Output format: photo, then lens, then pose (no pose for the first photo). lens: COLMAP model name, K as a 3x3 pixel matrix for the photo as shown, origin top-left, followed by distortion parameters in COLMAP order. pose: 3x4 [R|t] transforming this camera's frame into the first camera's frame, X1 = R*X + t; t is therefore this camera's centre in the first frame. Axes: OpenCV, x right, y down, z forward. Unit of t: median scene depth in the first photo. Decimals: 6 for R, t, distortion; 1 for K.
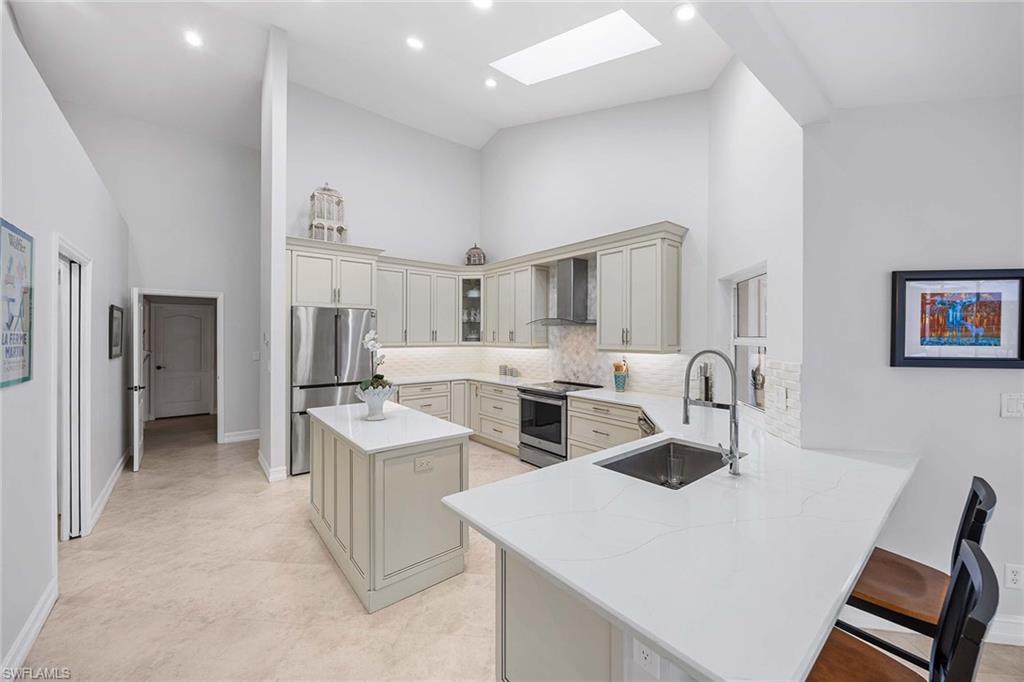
lens RADIAL K [[391.0, 0, 512.6], [0, 391.0, 335.8], [0, 0, 1]] dist [-0.001601, 0.001128]
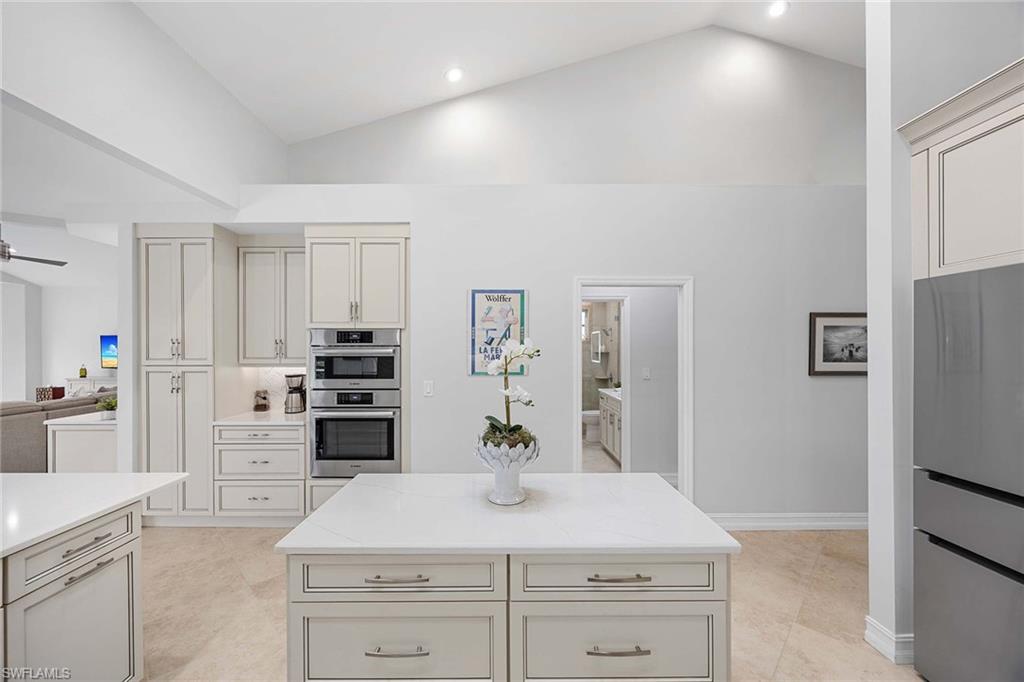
lens RADIAL K [[391.0, 0, 504.7], [0, 391.0, 348.5], [0, 0, 1]] dist [-0.001601, 0.001128]
pose [[-0.628276, 0.007456, -0.777955, 0.058221], [-0.000634, 0.999949, 0.010096, -0.007668], [0.777991, 0.006837, -0.628239, 0.885487]]
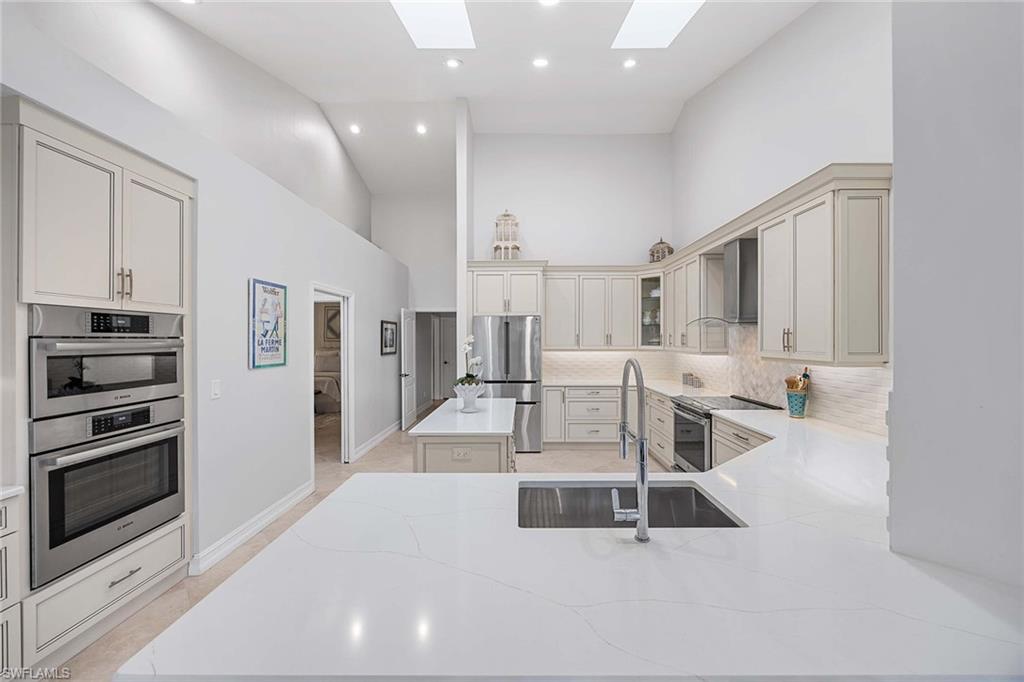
lens RADIAL K [[391.0, 0, 519.7], [0, 391.0, 340.3], [0, 0, 1]] dist [-0.001601, 0.001128]
pose [[0.771392, -0.001917, -0.636358, 0.333662], [0.003641, 0.999992, 0.001401, -0.000317], [0.636350, -0.003398, 0.771393, 0.130365]]
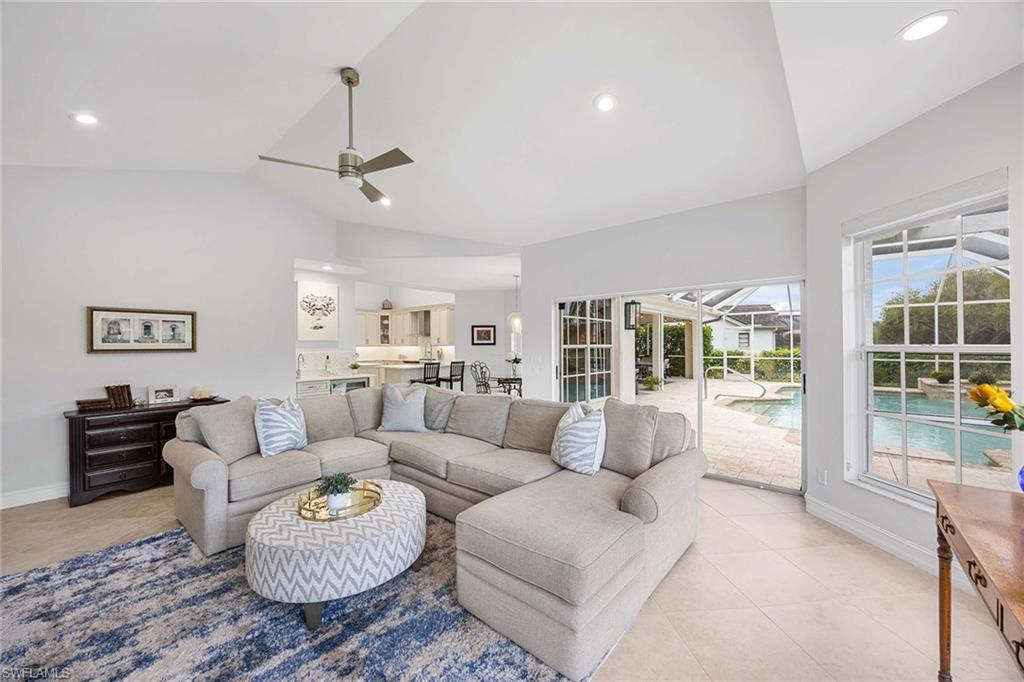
lens RADIAL K [[391.0, 0, 505.8], [0, 391.0, 343.0], [0, 0, 1]] dist [-0.001601, 0.001128]
pose [[0.985506, -0.010275, 0.169331, 0.266251], [0.010966, 0.999935, -0.003144, 0.033203], [-0.169288, 0.004955, 0.985554, -1.773572]]
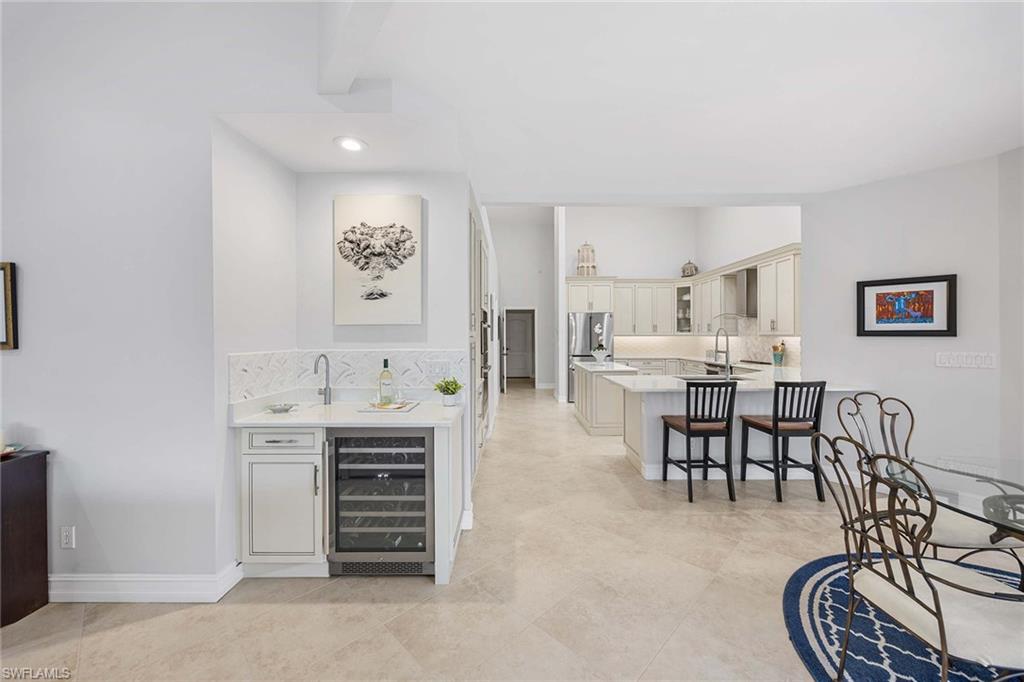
lens RADIAL K [[391.0, 0, 513.9], [0, 391.0, 336.6], [0, 0, 1]] dist [-0.001601, 0.001128]
pose [[0.776218, -0.002781, -0.630458, 0.411917], [0.005847, 0.999979, 0.002788, 0.031328], [0.630437, -0.005850, 0.776218, -0.618747]]
